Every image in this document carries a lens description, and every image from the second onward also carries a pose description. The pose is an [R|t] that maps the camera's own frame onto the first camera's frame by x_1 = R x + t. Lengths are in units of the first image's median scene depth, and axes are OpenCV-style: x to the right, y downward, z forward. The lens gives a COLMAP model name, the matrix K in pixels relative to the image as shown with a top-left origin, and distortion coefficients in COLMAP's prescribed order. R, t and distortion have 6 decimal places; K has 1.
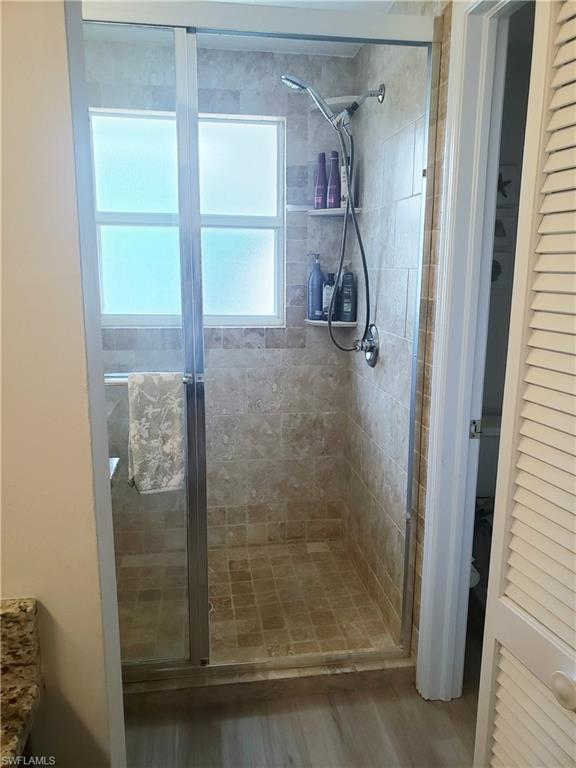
lens RADIAL K [[587.1, 0, 288.0], [0, 587.1, 384.0], [0, 0, 1]] dist [0.159027, -0.336602]
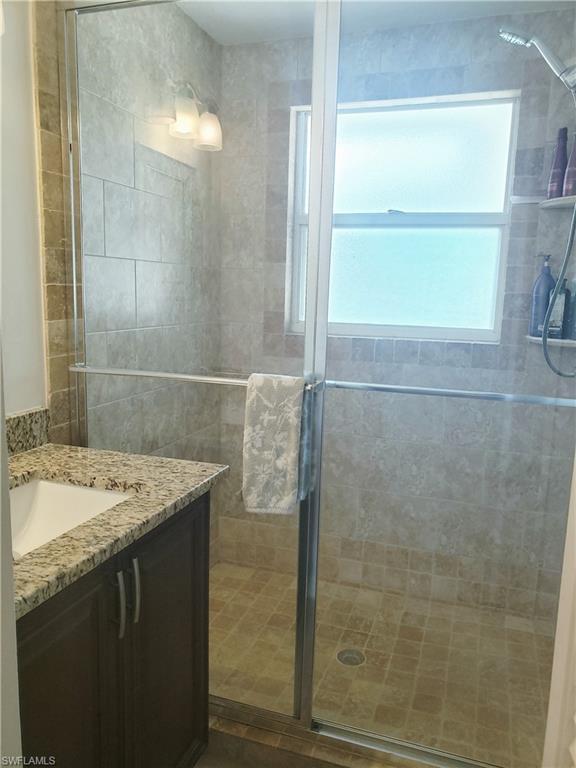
lens RADIAL K [[604.0, 0, 288.0], [0, 604.0, 384.0], [0, 0, 1]] dist [0.054224, -0.052694]
pose [[0.897102, 0.092173, -0.432102, 0.107398], [-0.110393, 0.993739, -0.017213, 0.004727], [0.427810, 0.063142, 0.901661, 0.125347]]
